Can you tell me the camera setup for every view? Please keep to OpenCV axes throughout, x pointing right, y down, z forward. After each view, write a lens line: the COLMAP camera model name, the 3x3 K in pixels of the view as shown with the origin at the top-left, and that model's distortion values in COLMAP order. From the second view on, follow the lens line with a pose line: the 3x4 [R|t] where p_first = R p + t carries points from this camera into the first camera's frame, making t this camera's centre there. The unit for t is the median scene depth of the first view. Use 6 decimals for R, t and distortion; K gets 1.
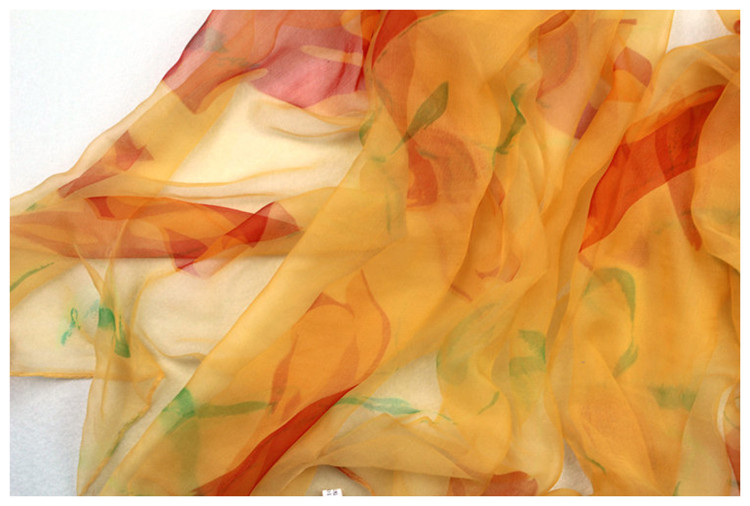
lens RADIAL K [[1101.8, 0, 374.0], [0, 1101.8, 254.1], [0, 0, 1]] dist [0.037125, 0.000000]
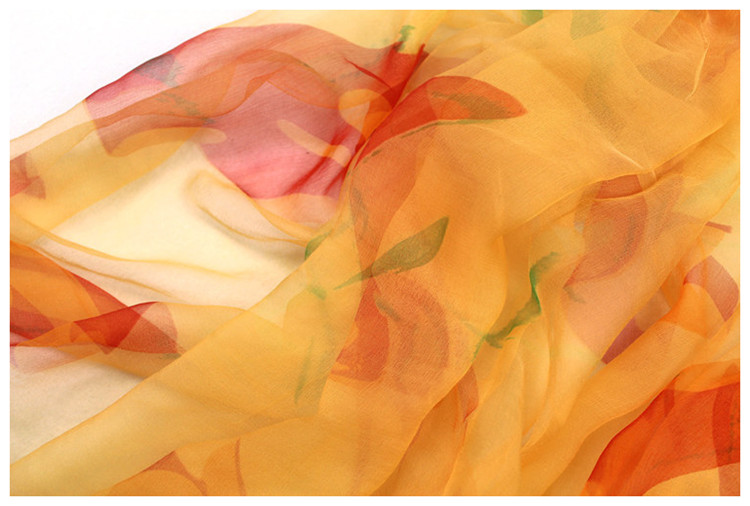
lens RADIAL K [[763.4, 0, 376.5], [0, 763.4, 250.8], [0, 0, 1]] dist [-0.074233, -0.018848]
pose [[0.942396, 0.320232, -0.096652, 0.075316], [-0.333518, 0.921671, -0.198211, -0.027996], [0.025608, 0.219028, 0.975382, 0.530415]]
